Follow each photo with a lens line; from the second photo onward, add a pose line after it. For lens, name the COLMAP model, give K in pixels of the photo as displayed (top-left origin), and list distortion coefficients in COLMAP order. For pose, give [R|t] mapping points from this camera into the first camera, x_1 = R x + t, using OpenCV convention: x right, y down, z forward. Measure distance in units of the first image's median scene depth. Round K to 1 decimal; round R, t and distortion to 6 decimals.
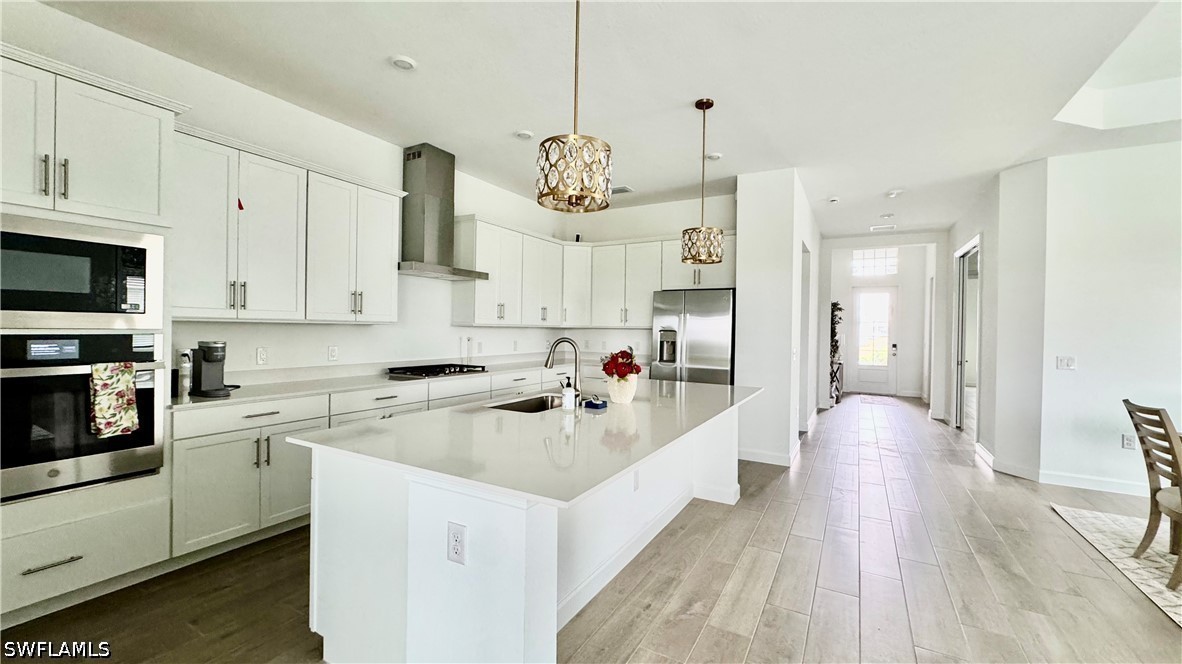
lens RADIAL K [[468.3, 0, 597.8], [0, 468.3, 326.7], [0, 0, 1]] dist [0.001472, 0.000189]
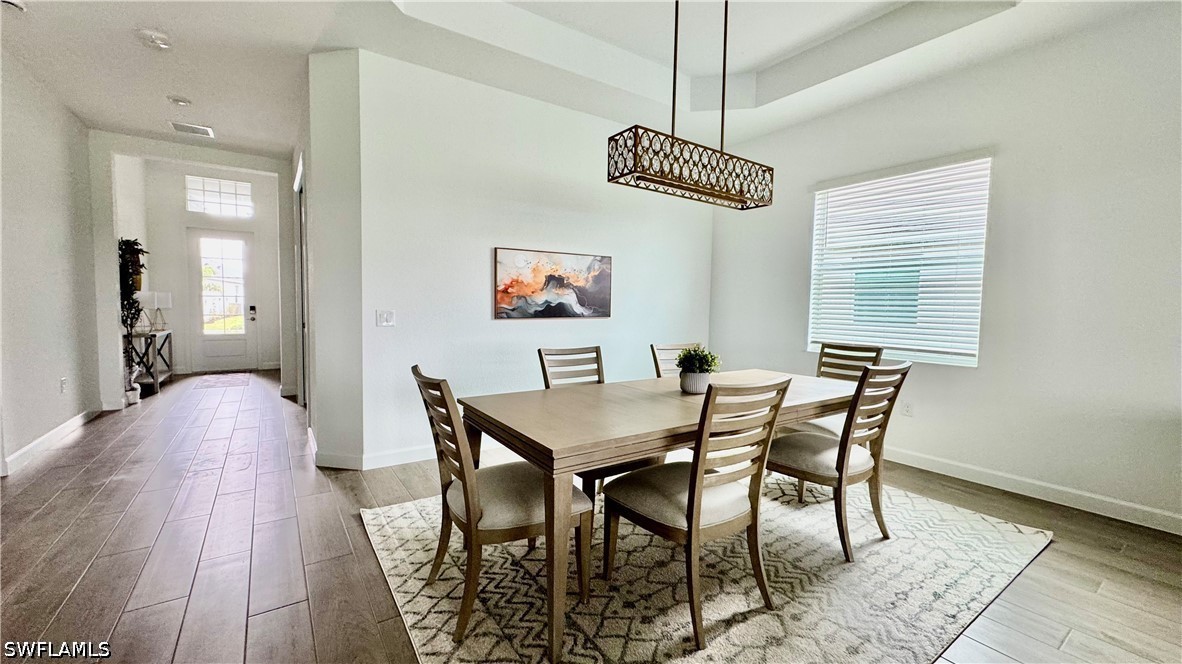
lens RADIAL K [[468.3, 0, 588.5], [0, 468.3, 329.6], [0, 0, 1]] dist [0.001472, 0.000189]
pose [[0.446183, -0.064320, 0.892628, 0.363843], [-0.007020, 0.997132, 0.075360, 0.027995], [-0.894914, -0.039891, 0.444451, 0.273180]]
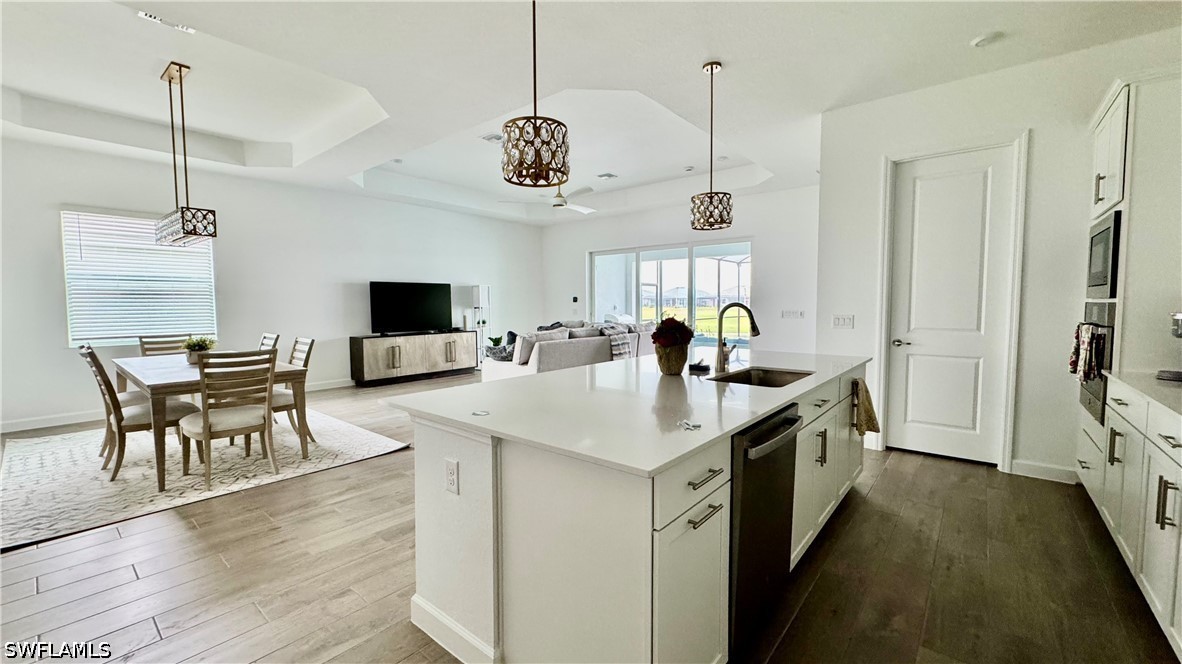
lens RADIAL K [[468.3, 0, 591.5], [0, 468.3, 330.8], [0, 0, 1]] dist [0.001472, 0.000189]
pose [[-0.980910, -0.028535, 0.192355, 0.022860], [-0.016347, 0.997774, 0.064656, 0.010011], [-0.193772, 0.060278, -0.979193, 1.068395]]
